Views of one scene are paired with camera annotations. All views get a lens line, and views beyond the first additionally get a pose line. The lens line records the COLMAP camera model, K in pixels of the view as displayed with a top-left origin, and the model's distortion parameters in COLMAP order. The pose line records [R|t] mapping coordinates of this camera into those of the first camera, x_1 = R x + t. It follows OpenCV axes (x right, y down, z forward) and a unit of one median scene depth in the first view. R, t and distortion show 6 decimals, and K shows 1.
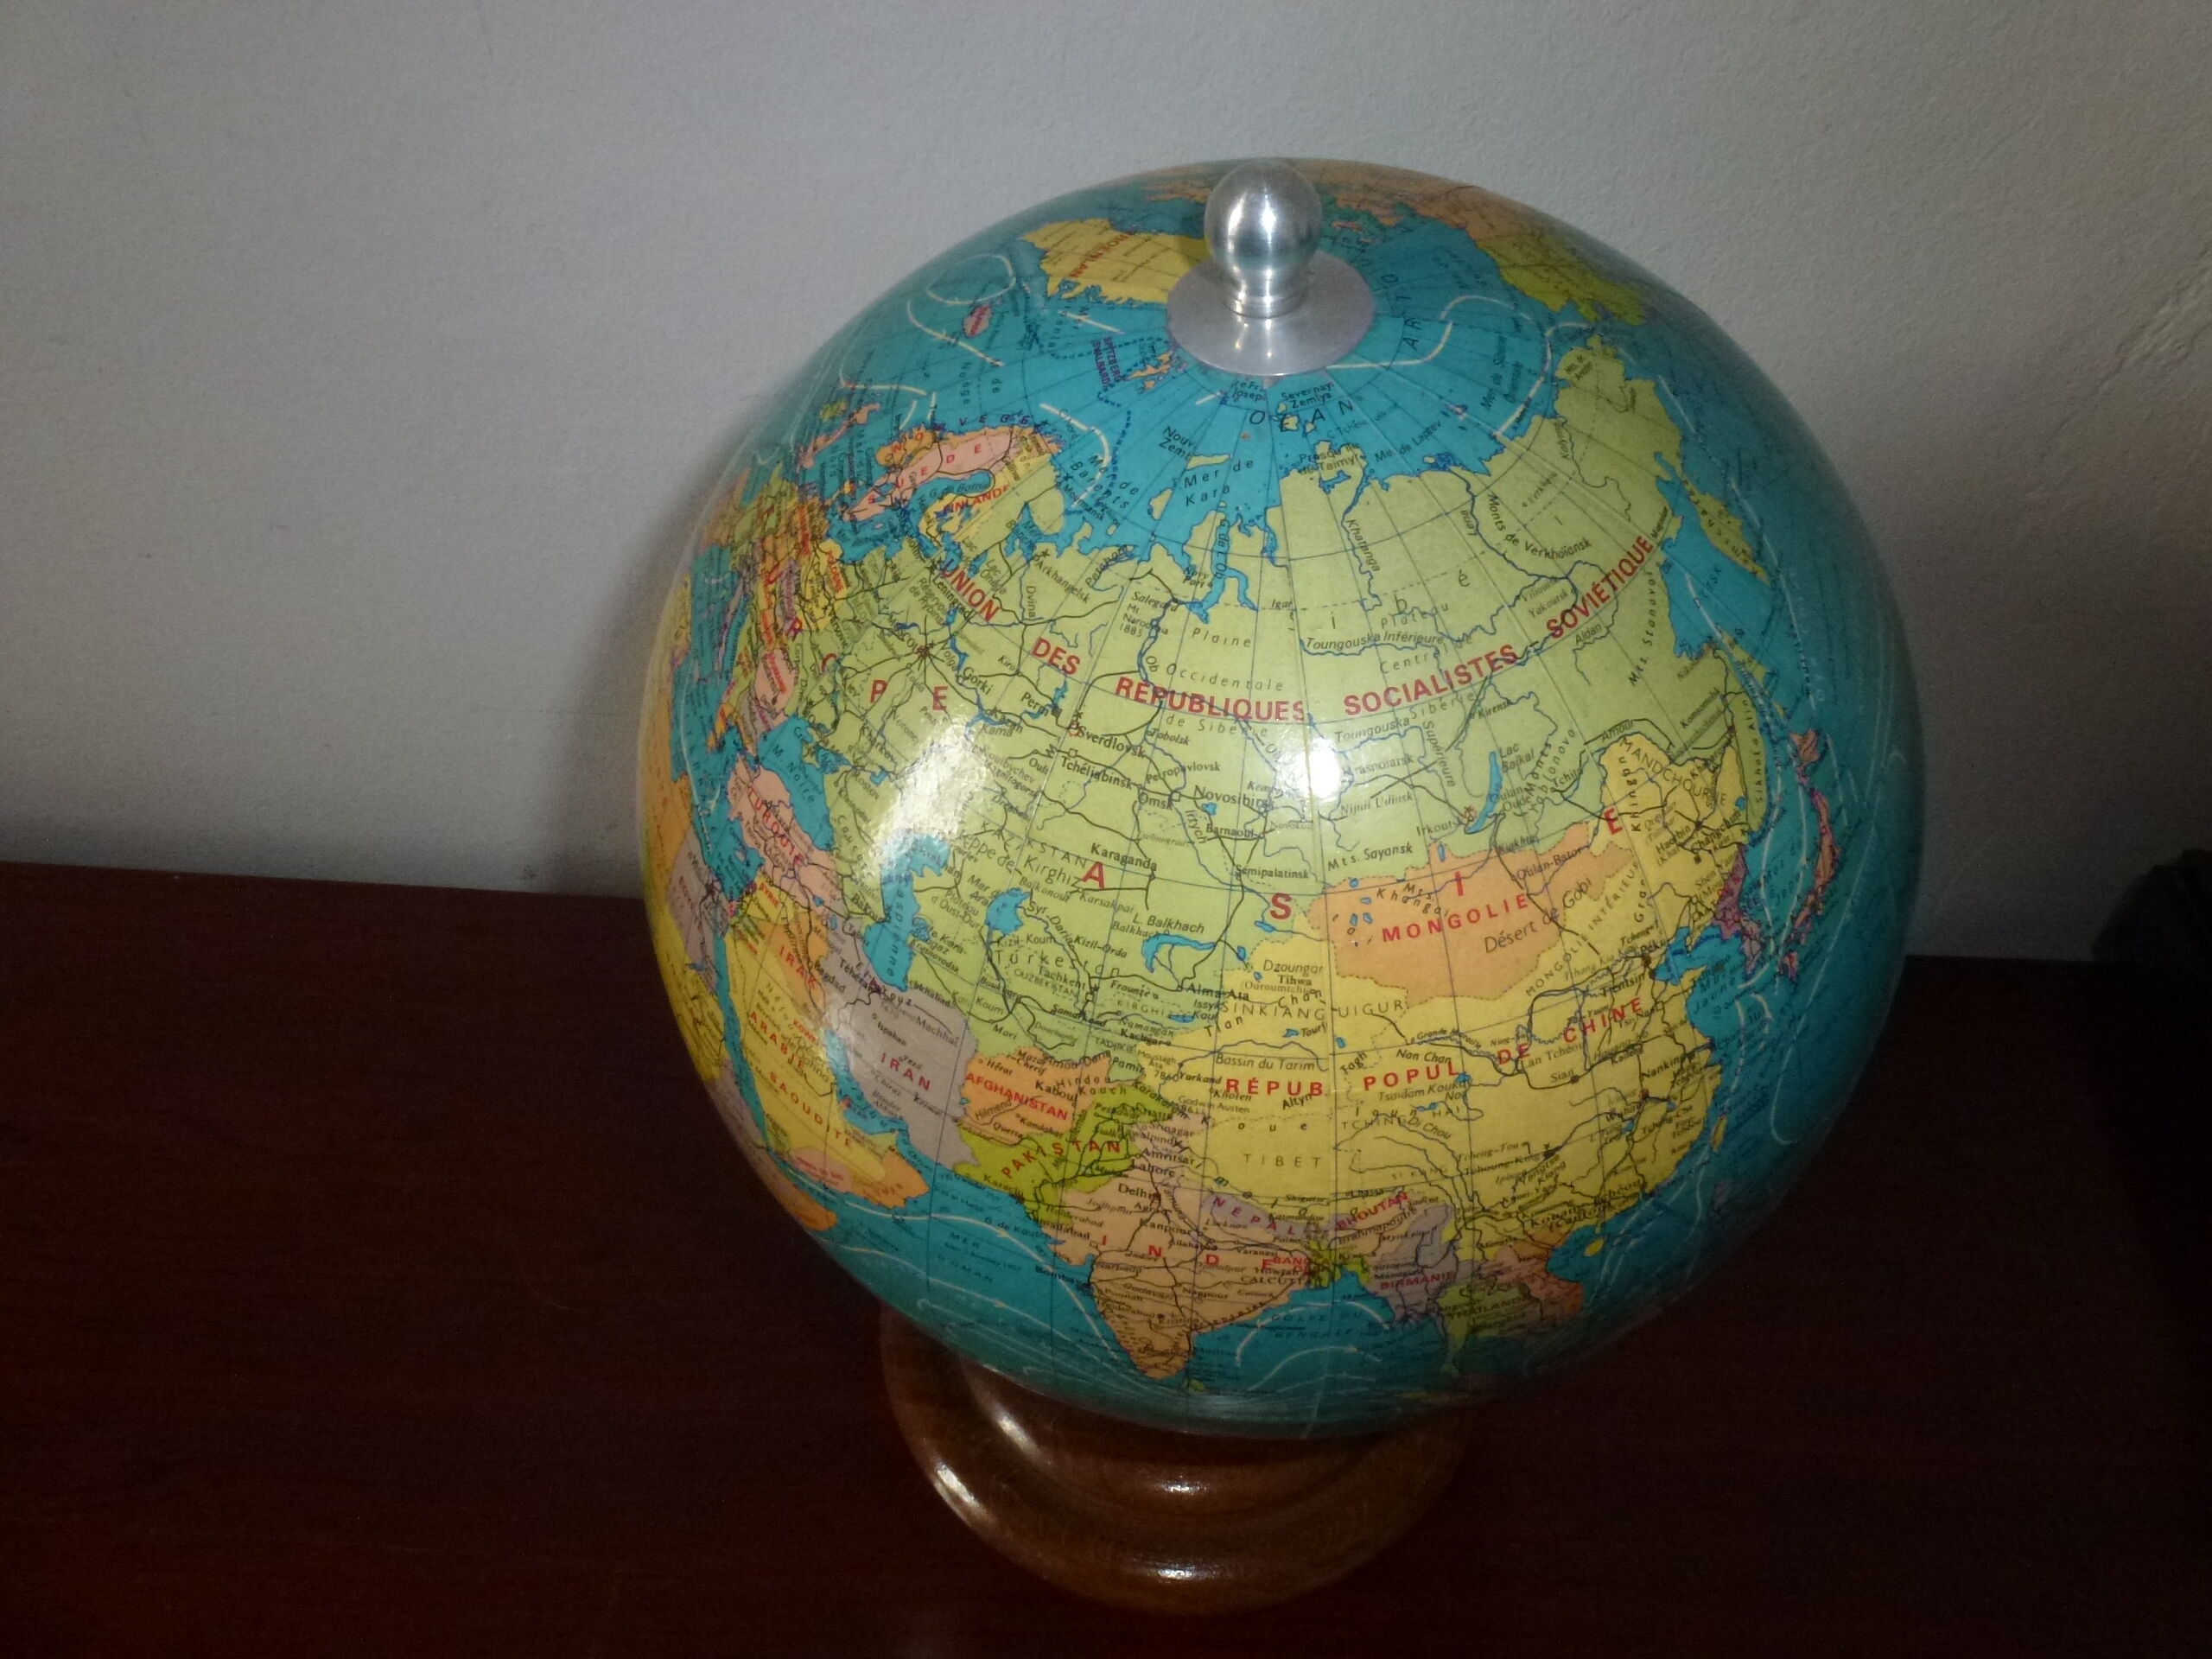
lens RADIAL K [[1526.8, 0, 1089.1], [0, 1526.8, 839.4], [0, 0, 1]] dist [-0.006538, -0.002408]
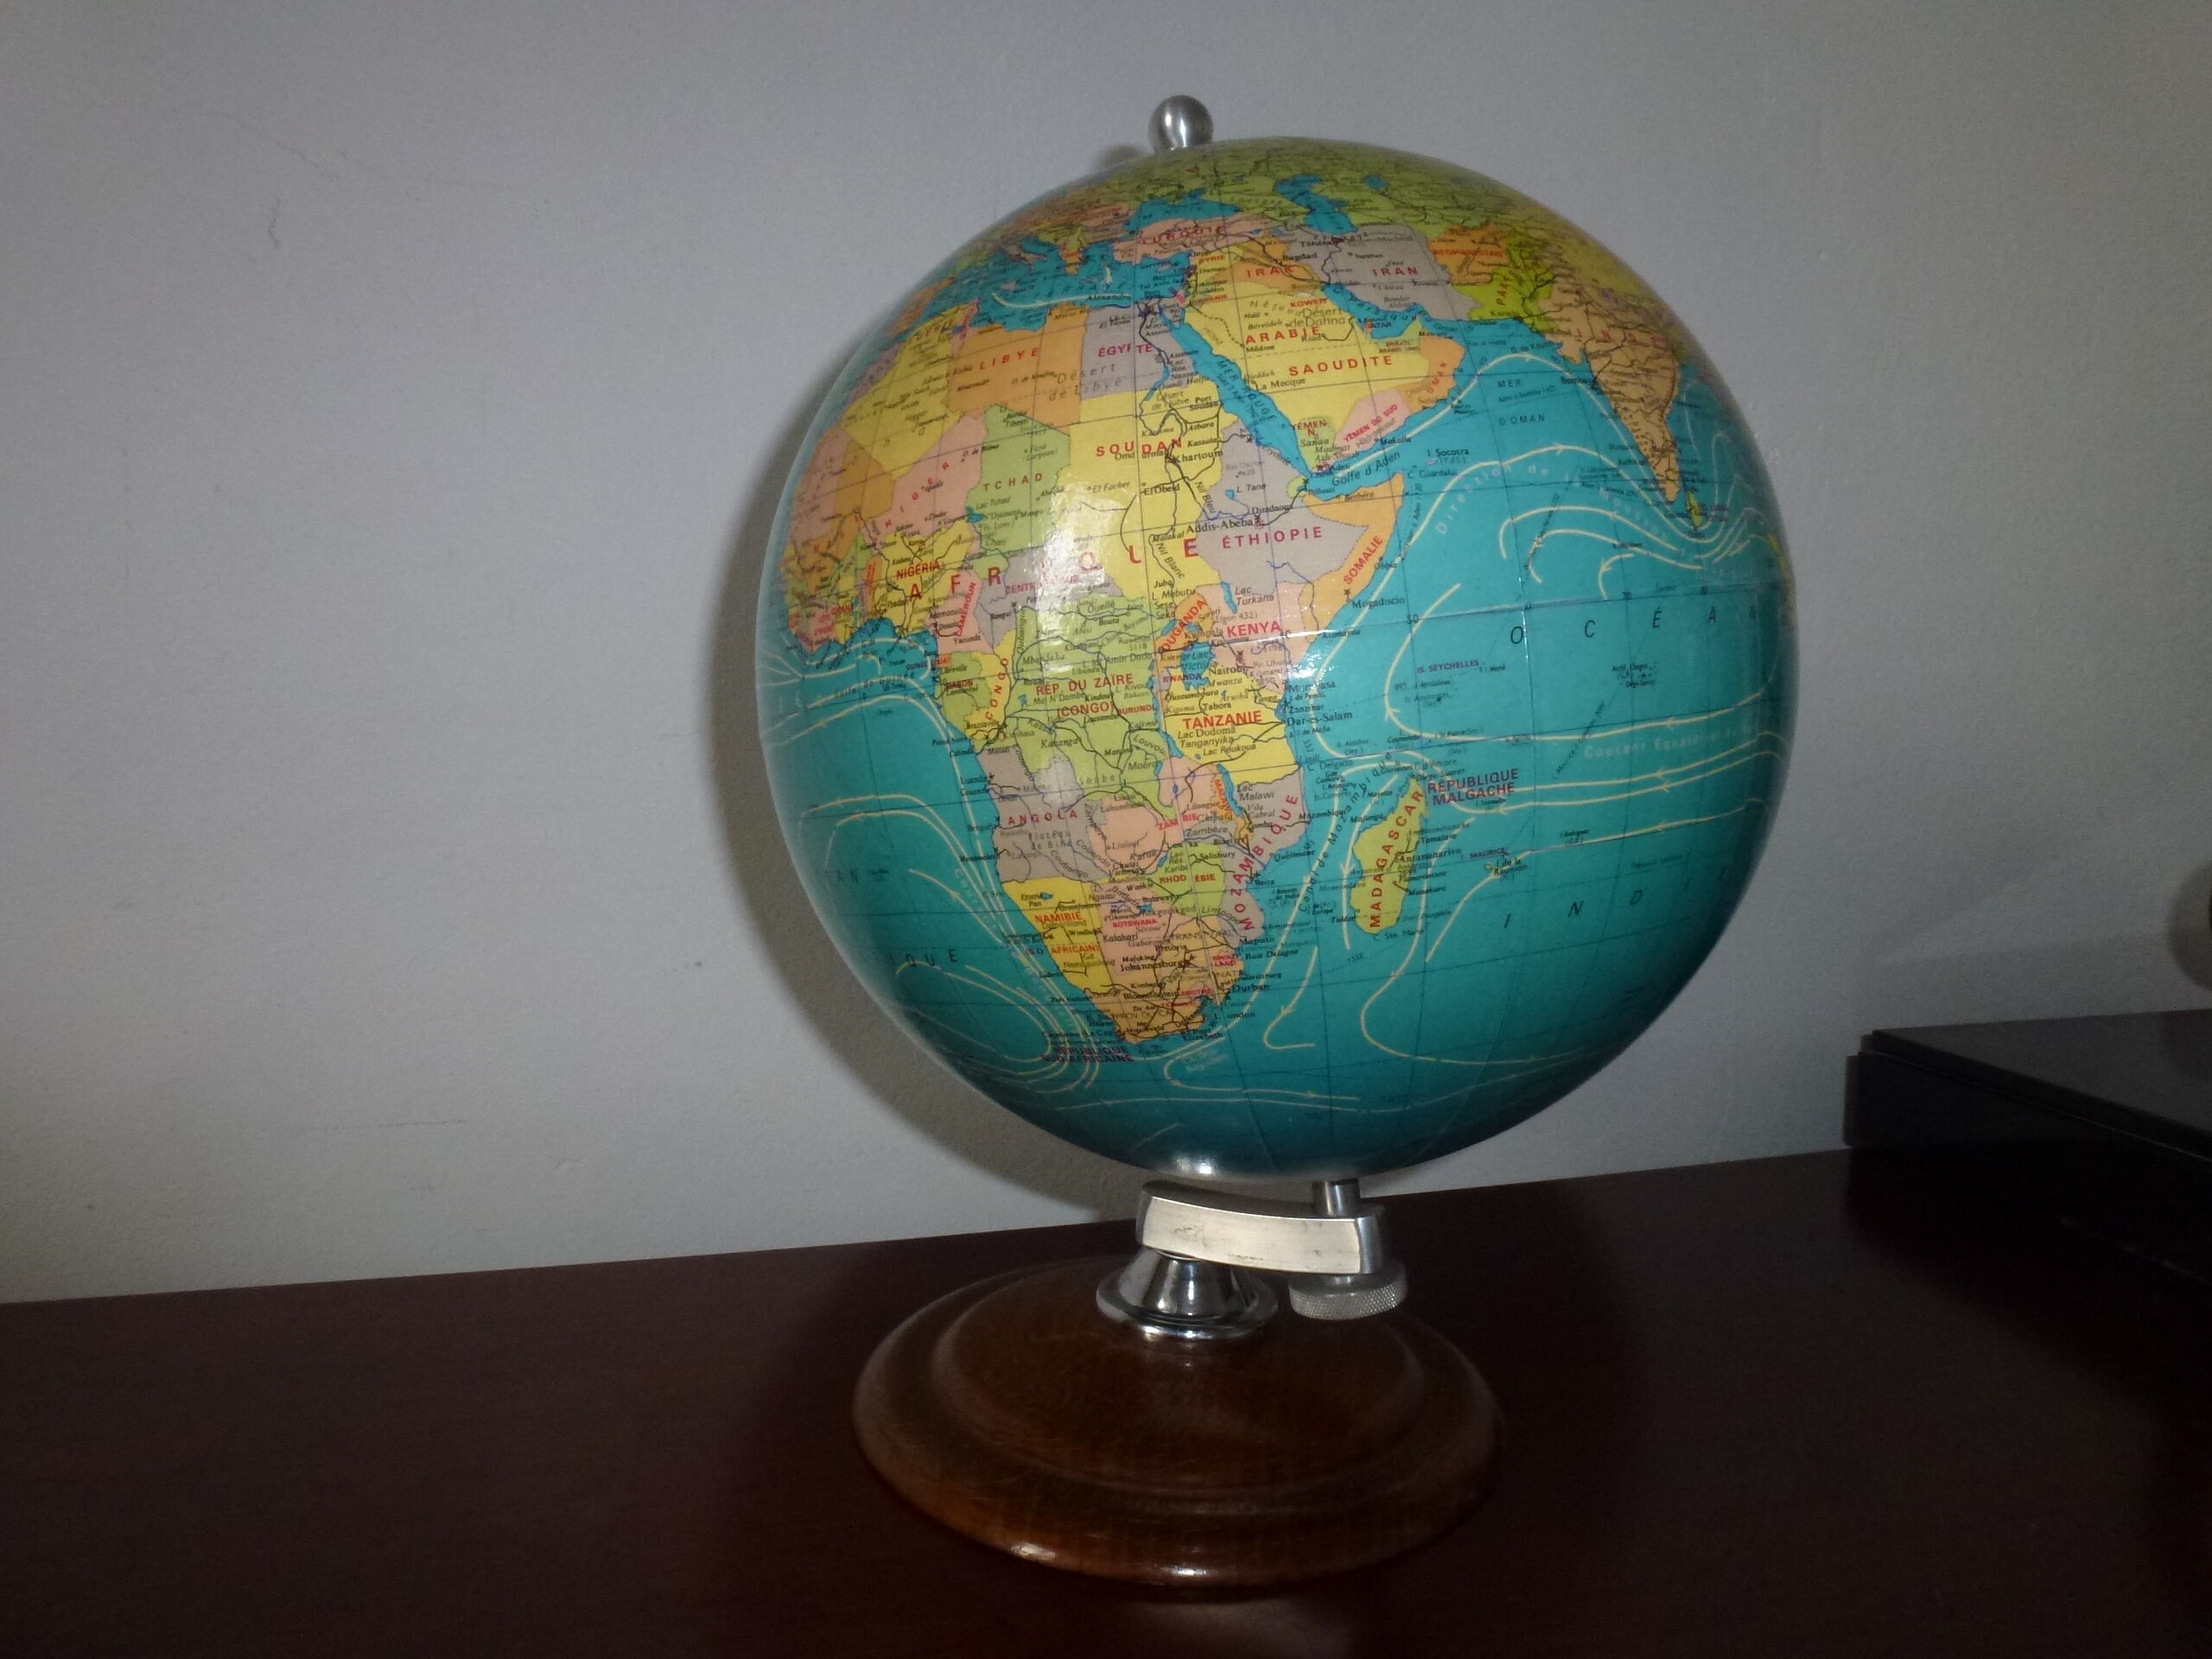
lens RADIAL K [[1526.8, 0, 1106.0], [0, 1526.8, 826.6], [0, 0, 1]] dist [-0.006538, -0.002408]
pose [[0.705713, -0.067569, 0.705268, -1.207741], [0.639867, 0.488189, -0.593499, 0.969068], [-0.304202, 0.870118, 0.387757, 0.965985]]
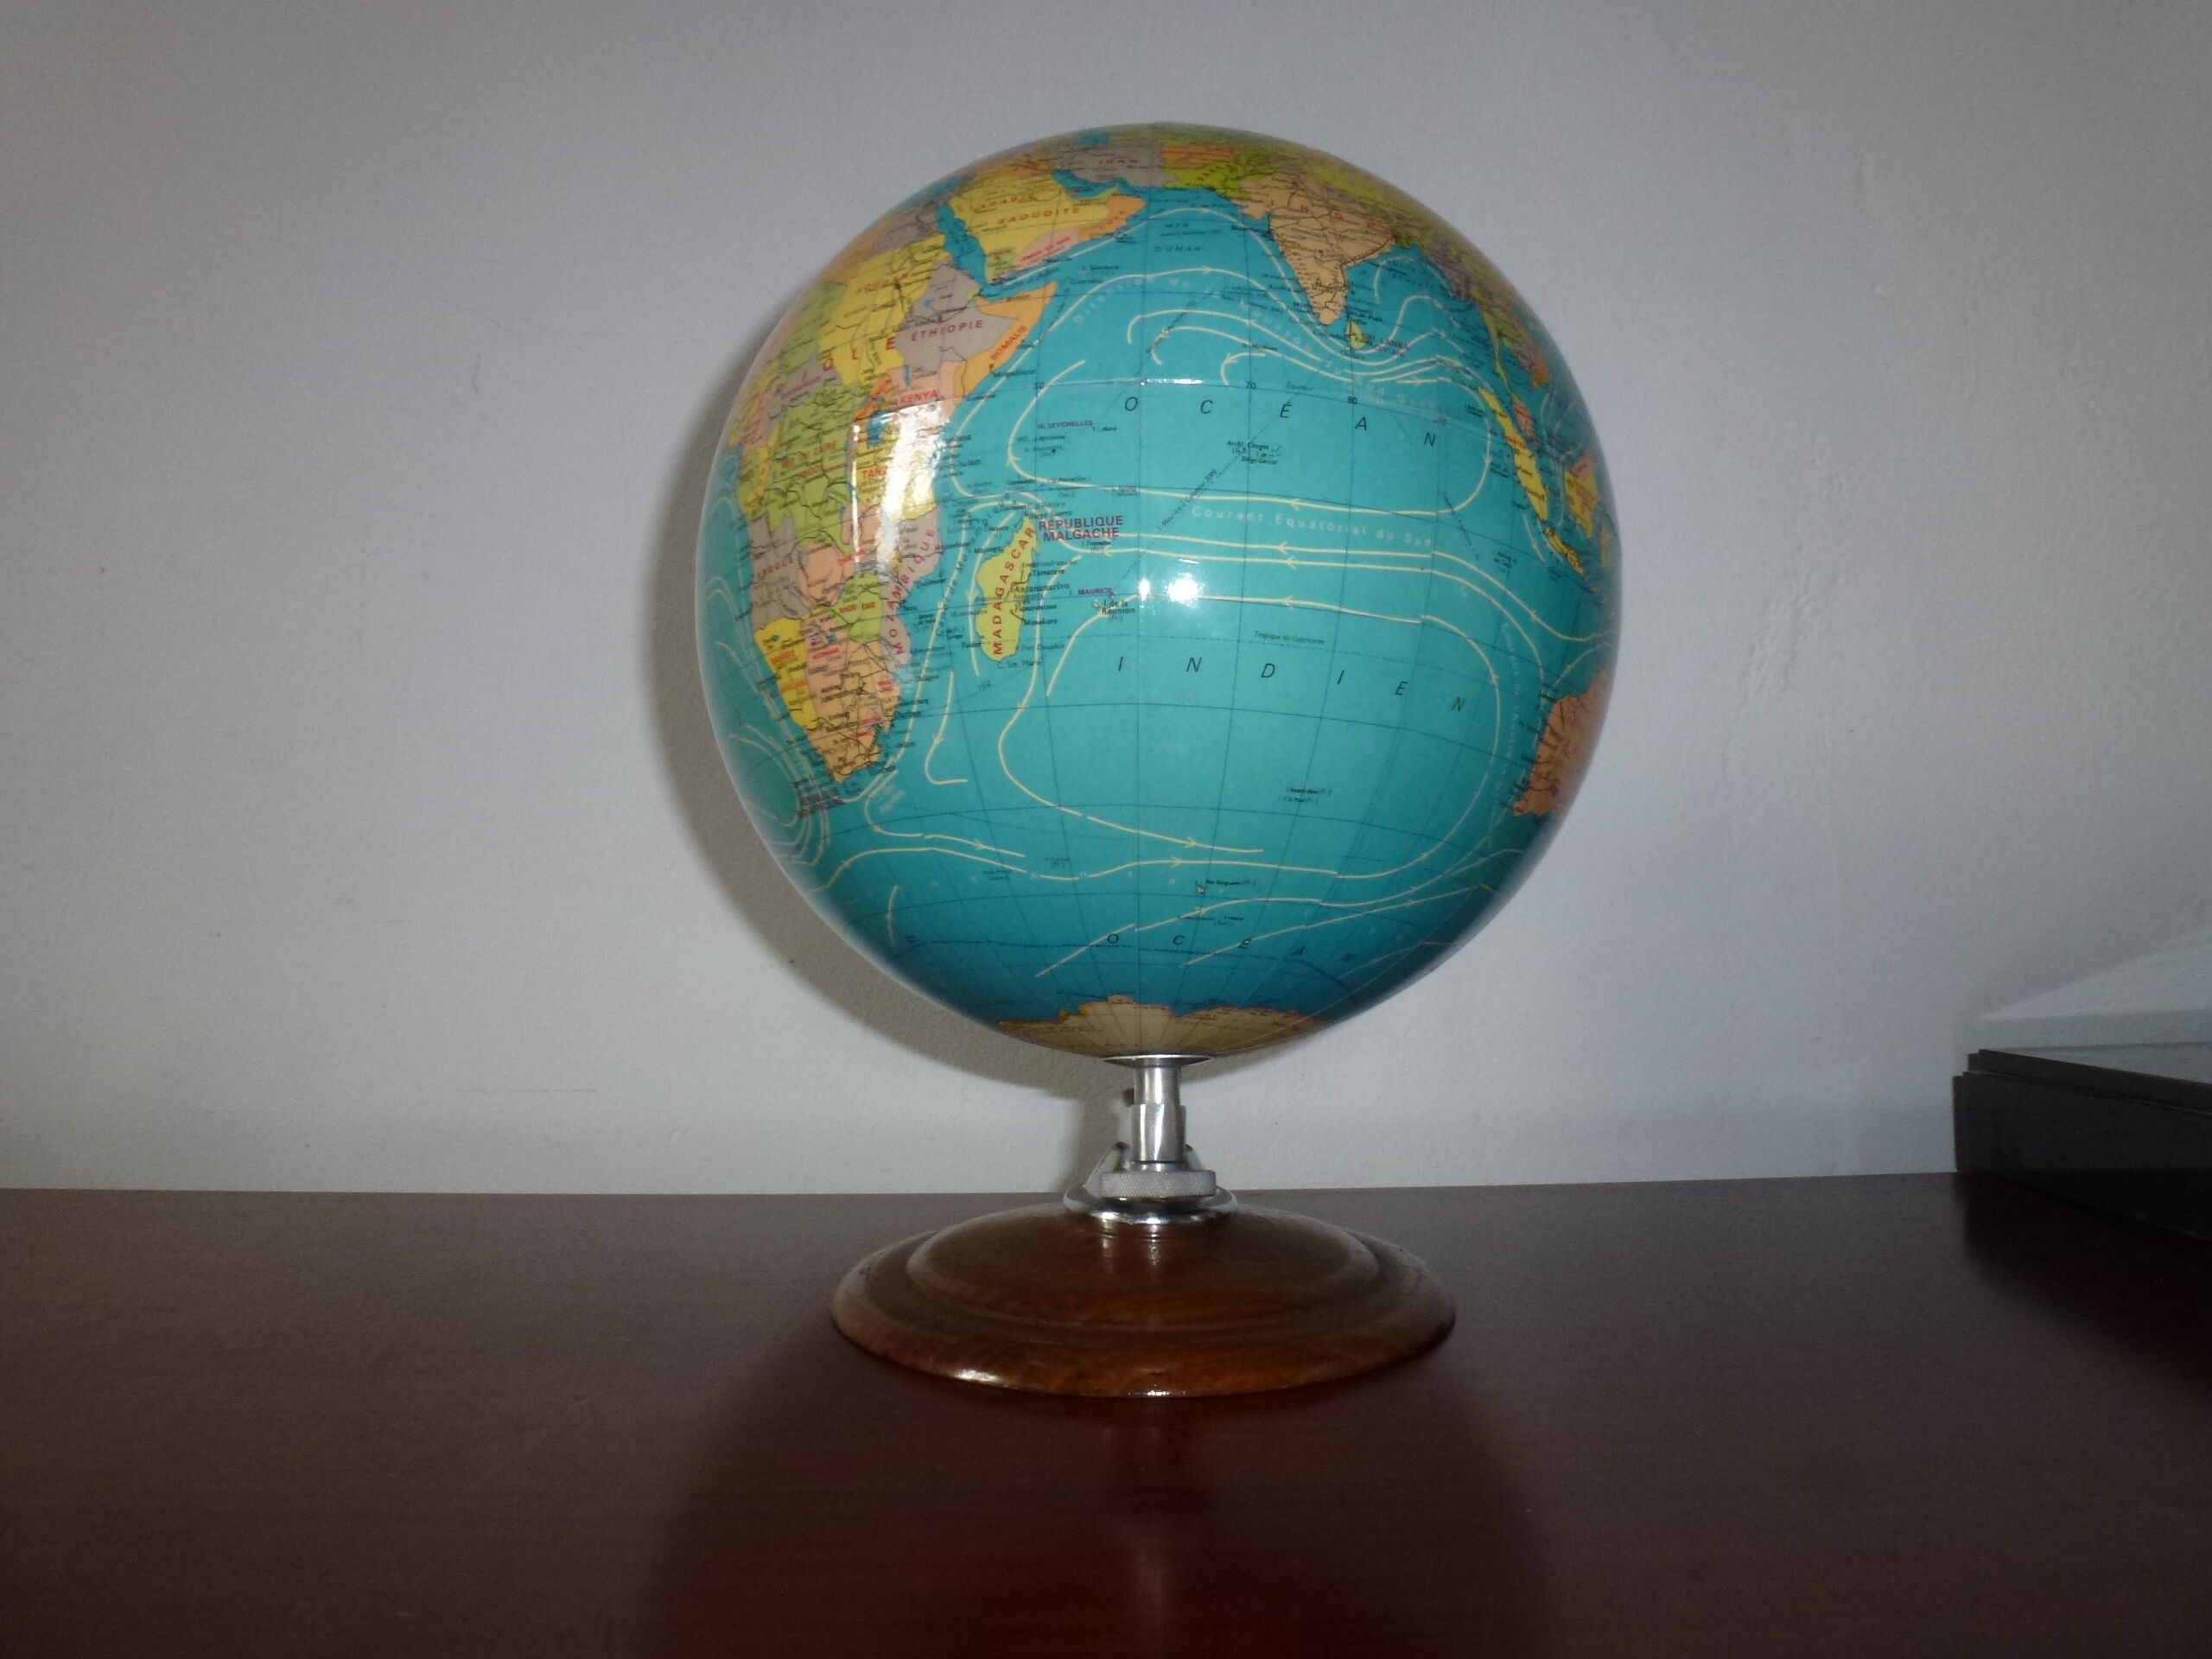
lens RADIAL K [[1526.8, 0, 1102.3], [0, 1526.8, 830.3], [0, 0, 1]] dist [-0.006538, -0.002408]
pose [[0.897143, 0.172791, 0.406544, -0.642658], [0.326302, 0.361135, -0.873561, 1.734259], [-0.297760, 0.916365, 0.267608, 1.194375]]
